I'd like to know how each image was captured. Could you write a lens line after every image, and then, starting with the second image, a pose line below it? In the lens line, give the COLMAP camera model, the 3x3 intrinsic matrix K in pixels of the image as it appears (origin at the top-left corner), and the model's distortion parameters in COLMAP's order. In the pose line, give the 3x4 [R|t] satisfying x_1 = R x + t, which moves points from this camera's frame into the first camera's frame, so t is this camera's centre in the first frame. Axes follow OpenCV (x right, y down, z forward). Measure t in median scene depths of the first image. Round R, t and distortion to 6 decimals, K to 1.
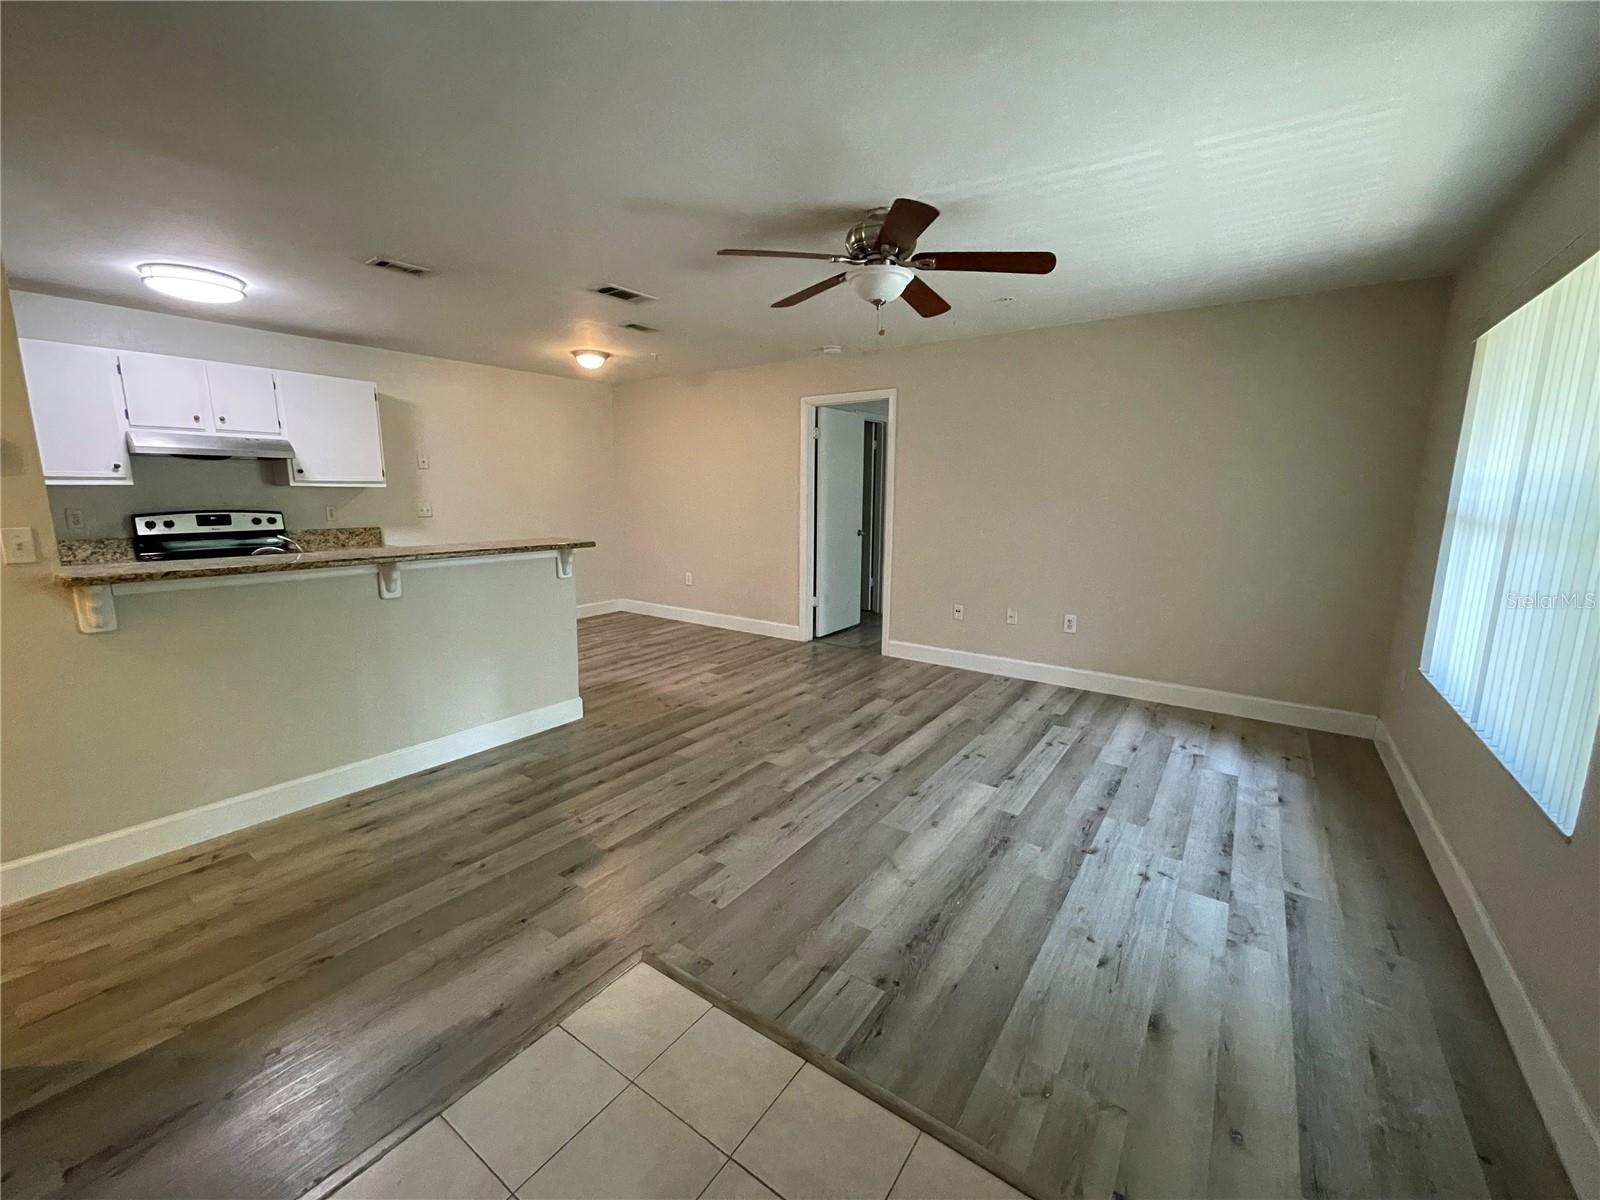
lens RADIAL K [[646.4, 0, 800.0], [0, 646.4, 600.0], [0, 0, 1]] dist [0.002005, 0.000492]
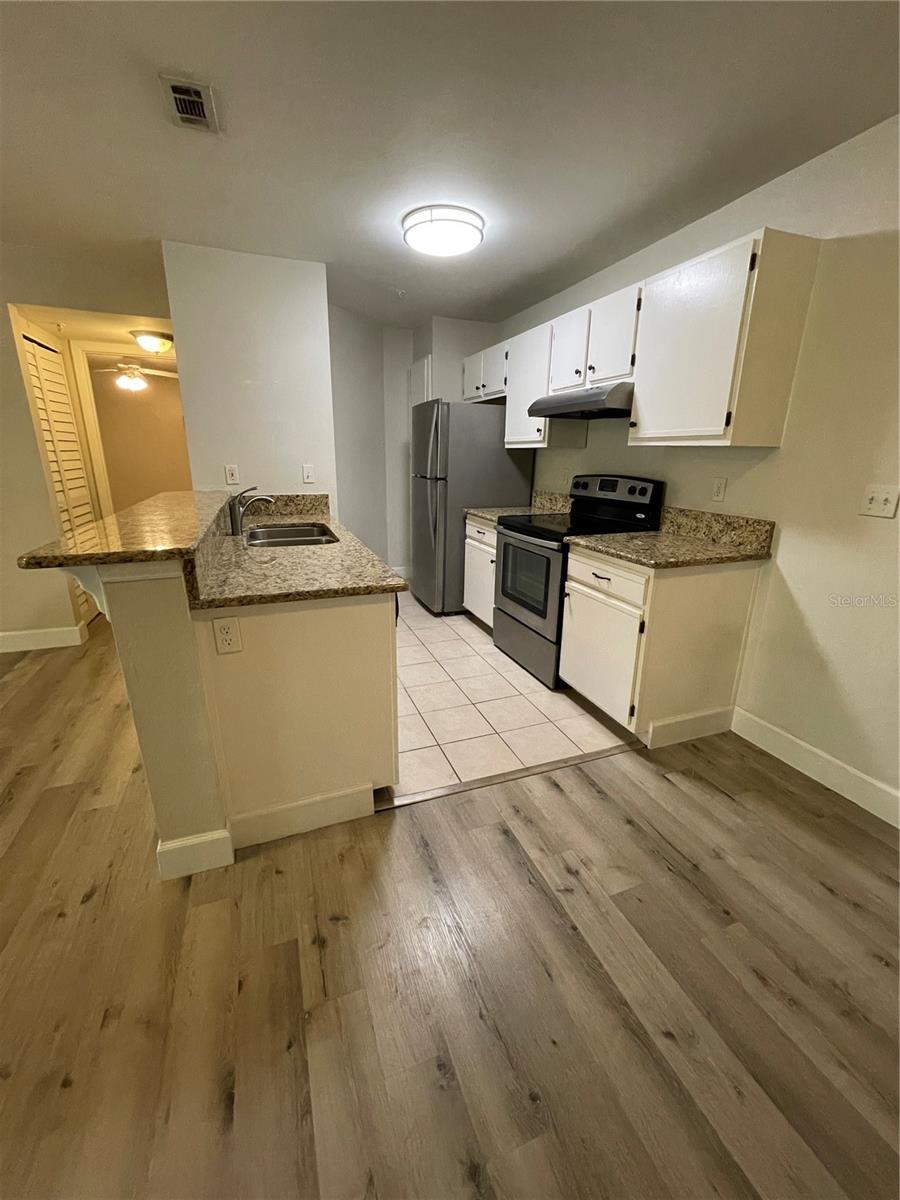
lens RADIAL K [[484.8, 0, 443.5], [0, 484.8, 588.9], [0, 0, 1]] dist [0.002005, 0.000492]
pose [[-0.568014, 0.210400, -0.795671, -0.282228], [-0.151461, 0.923536, 0.352336, -0.298121], [0.808962, 0.320645, -0.492714, 1.825998]]
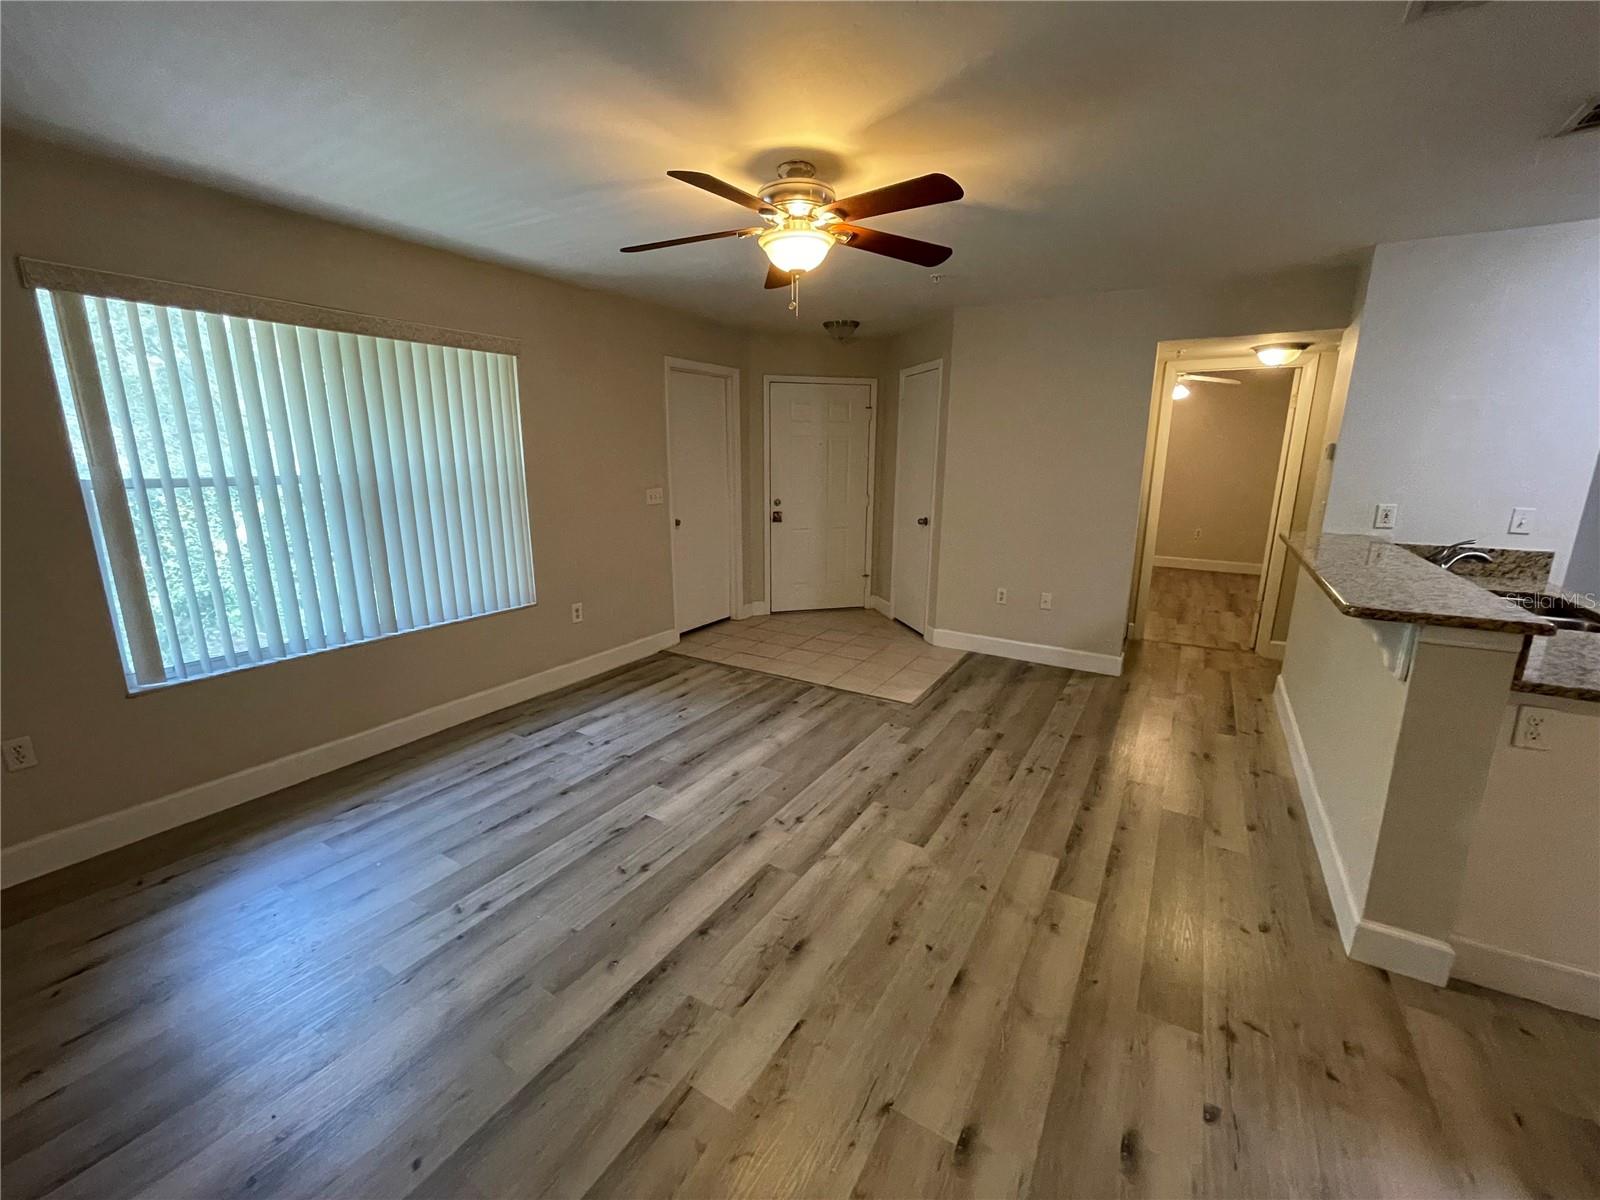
lens RADIAL K [[646.4, 0, 800.0], [0, 646.4, 600.0], [0, 0, 1]] dist [0.002005, 0.000492]
pose [[-0.997842, 0.005056, -0.065464, 0.162143], [-0.020434, 0.923610, 0.382789, -0.355528], [0.062398, 0.383300, -0.921514, 1.857549]]
